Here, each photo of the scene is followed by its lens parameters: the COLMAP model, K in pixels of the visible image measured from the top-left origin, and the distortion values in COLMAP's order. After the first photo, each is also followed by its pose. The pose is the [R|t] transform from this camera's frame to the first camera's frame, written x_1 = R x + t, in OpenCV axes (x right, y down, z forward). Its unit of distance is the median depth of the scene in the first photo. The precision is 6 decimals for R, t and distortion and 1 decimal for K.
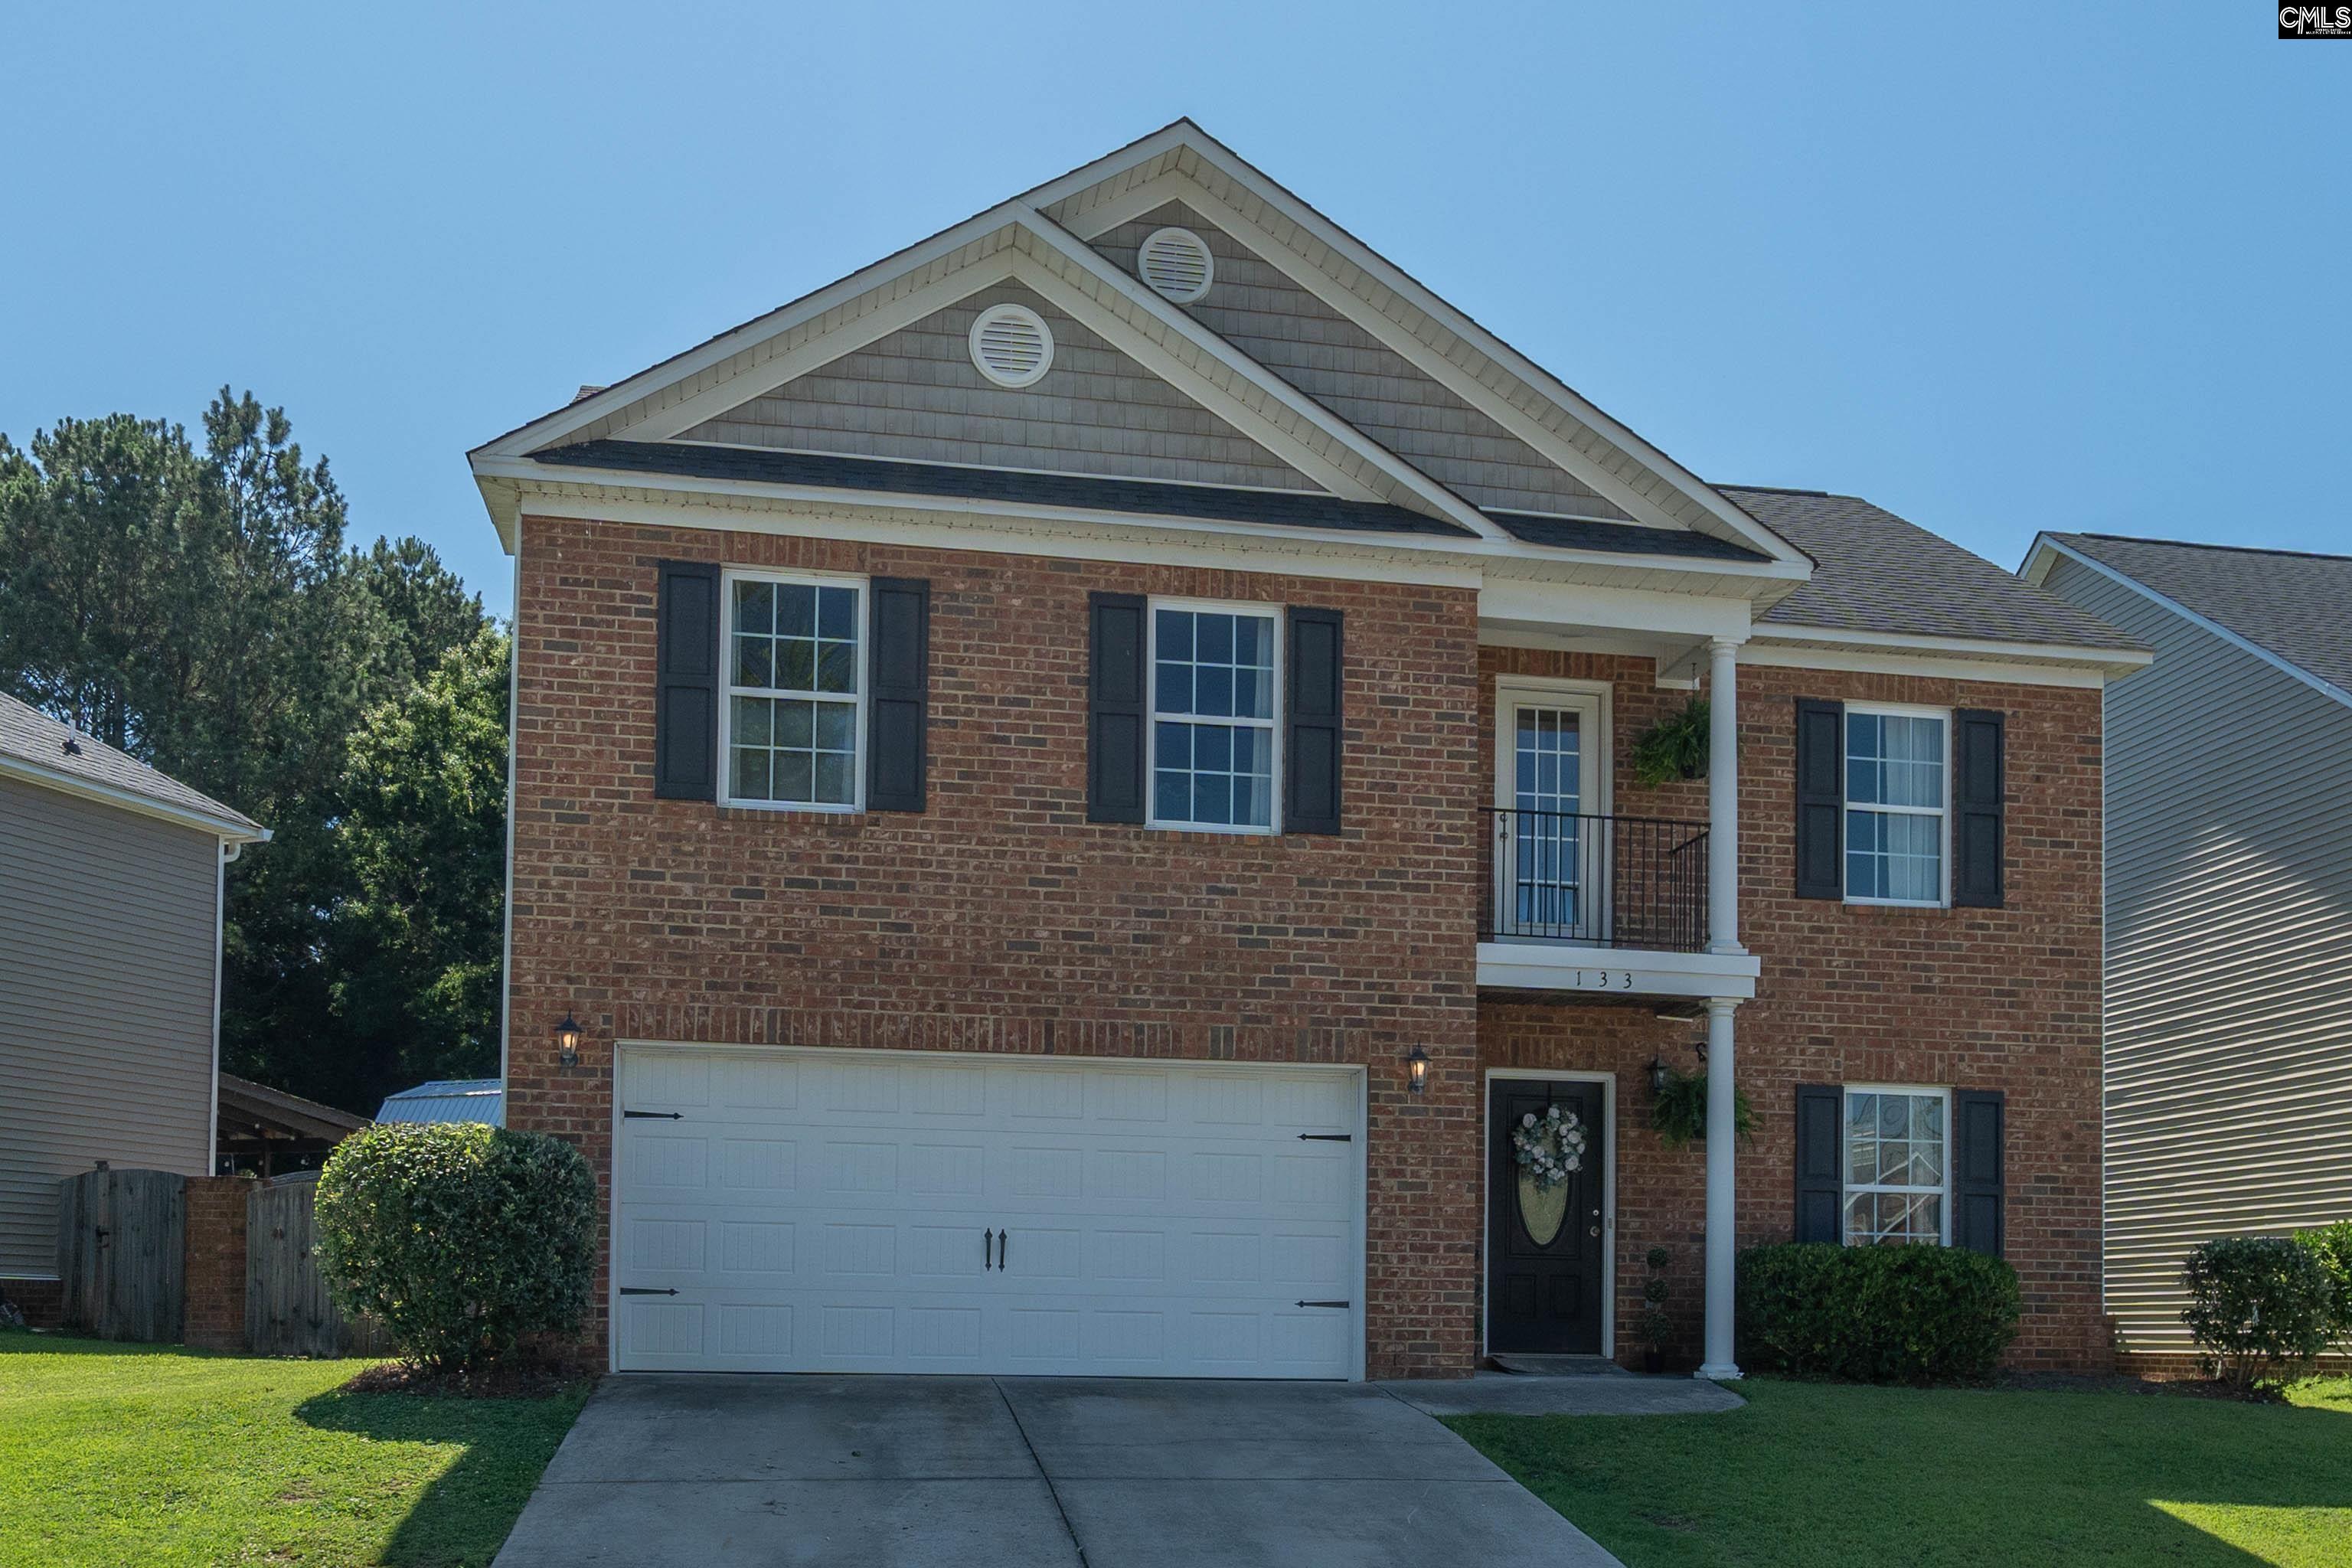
lens RADIAL K [[1152.5, 0, 1150.0], [0, 1152.5, 875.7], [0, 0, 1]] dist [-0.001314, 0.000423]
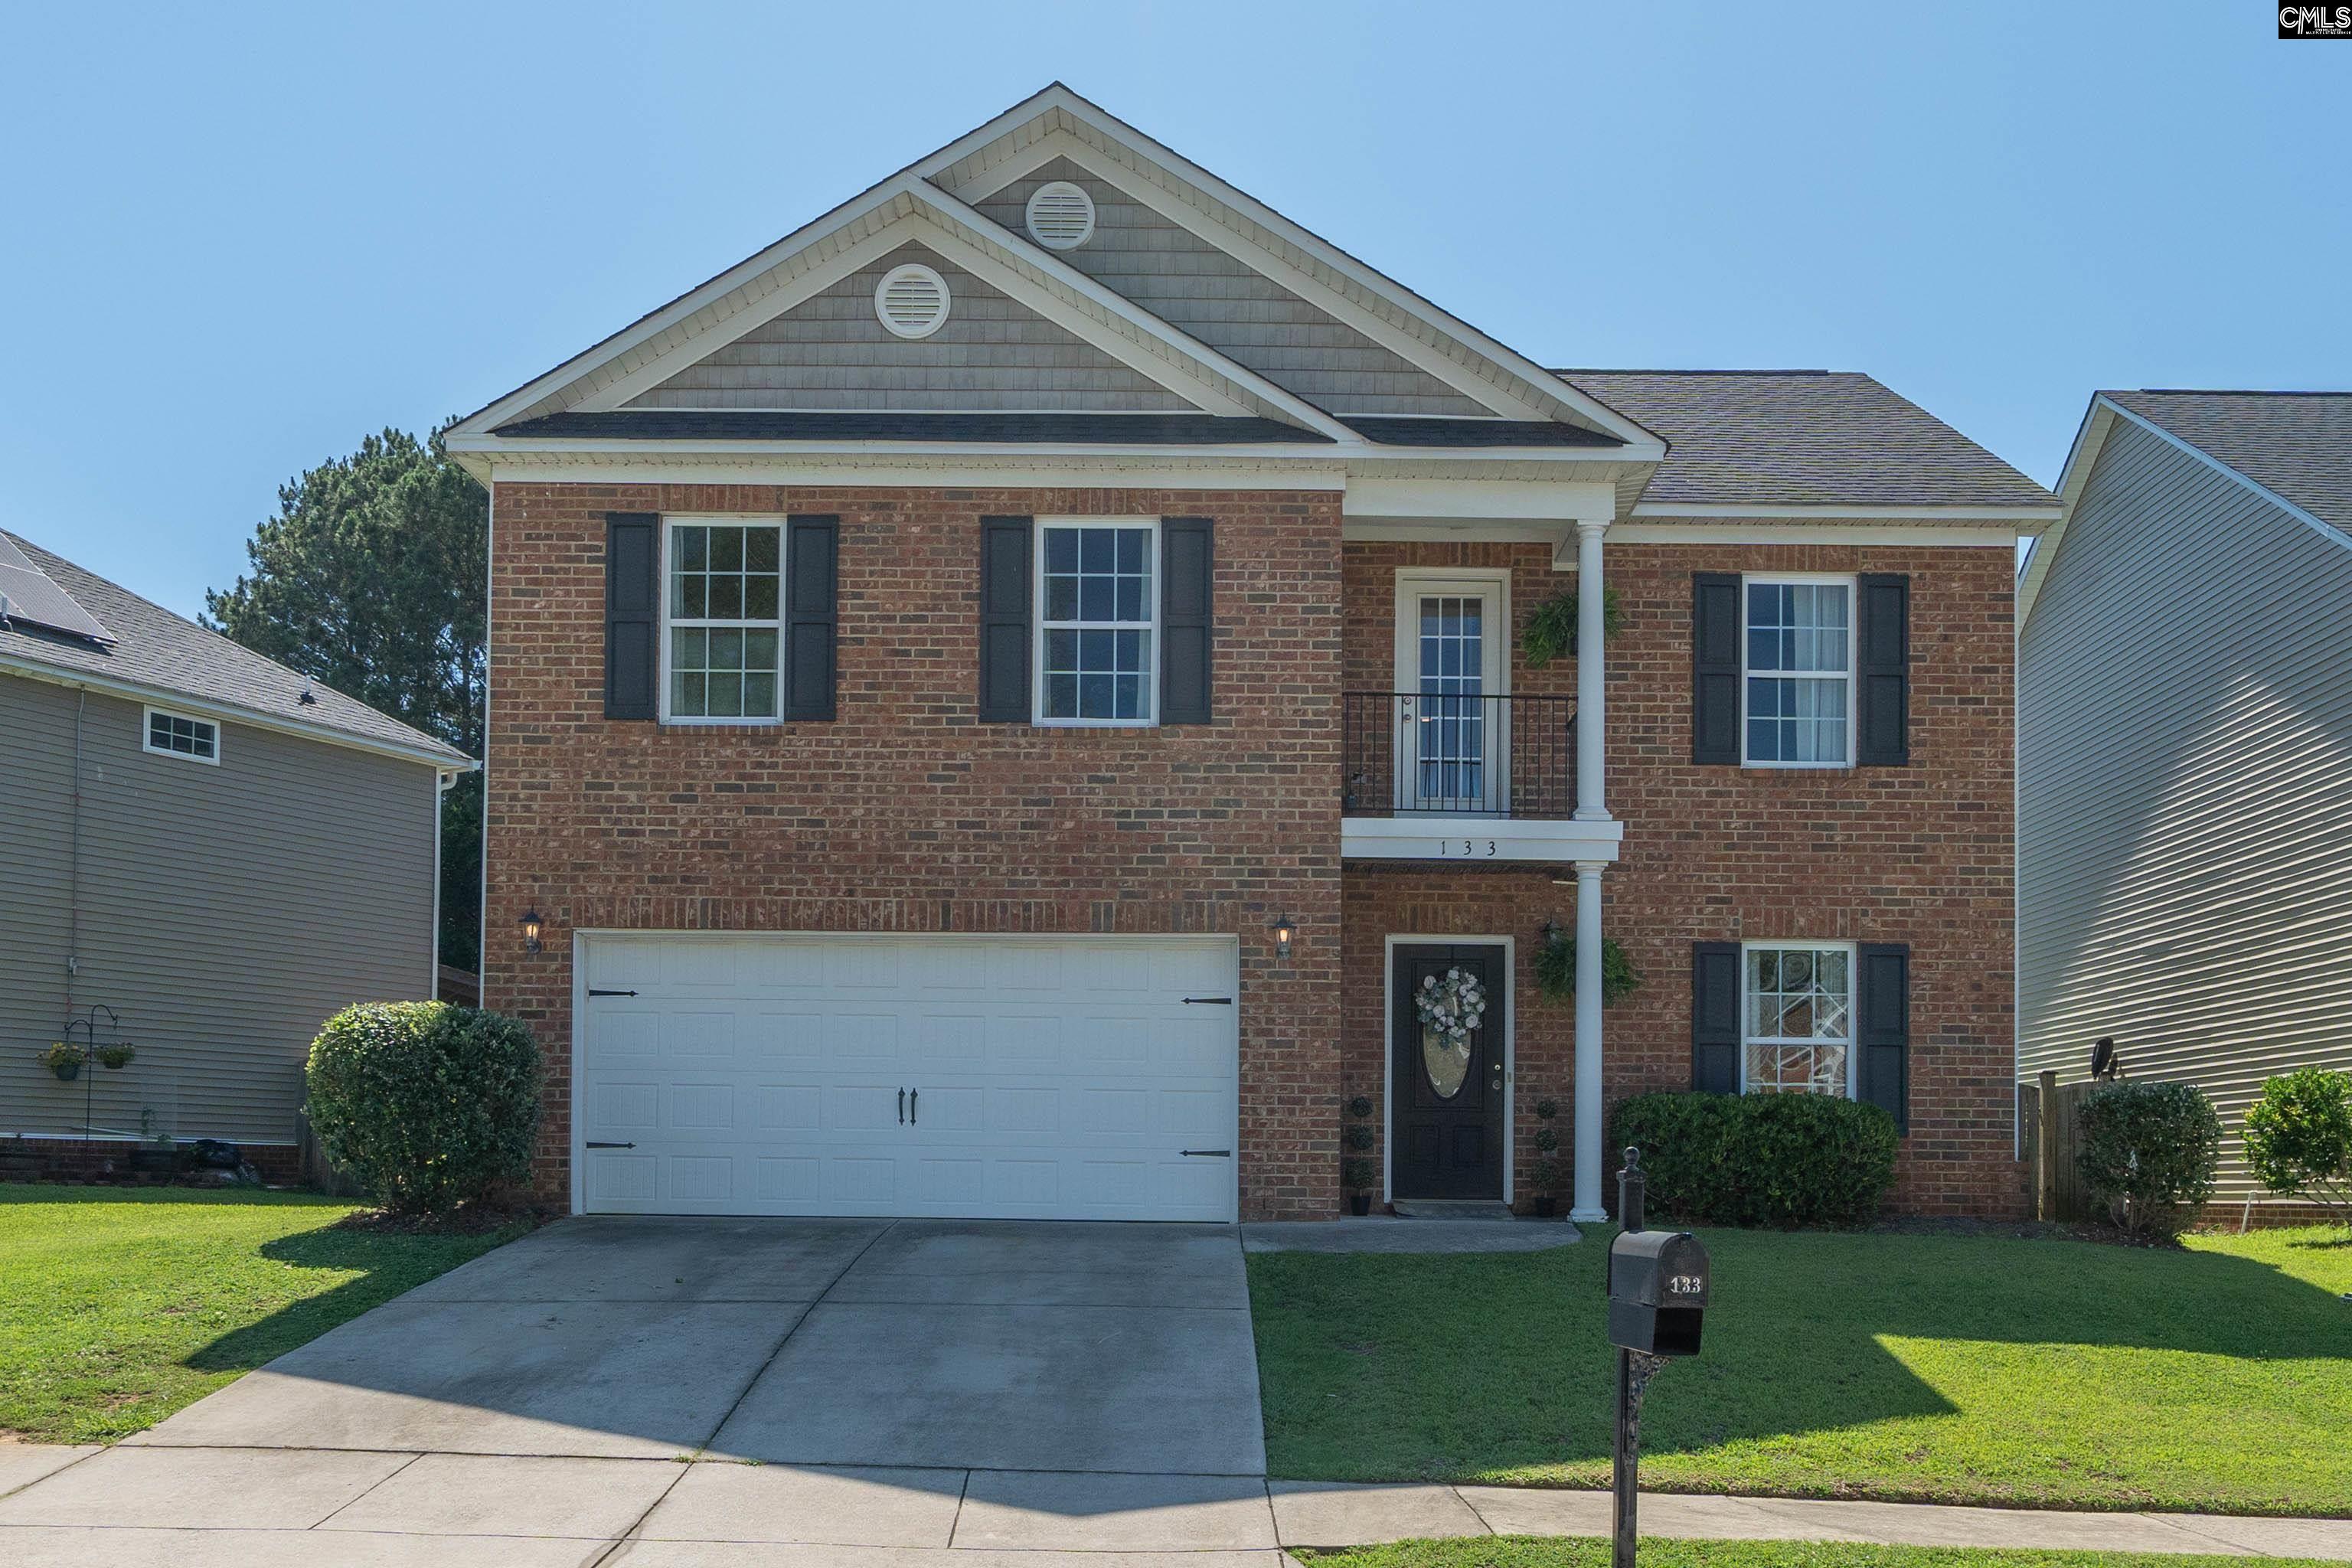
lens RADIAL K [[1058.3, 0, 1168.7], [0, 1058.3, 773.4], [0, 0, 1]] dist [-0.001666, 0.001406]
pose [[0.994341, -0.041286, -0.097888, 0.218717], [0.041388, 0.999143, -0.000984, 0.010740], [0.097845, -0.003073, 0.995197, -0.001586]]
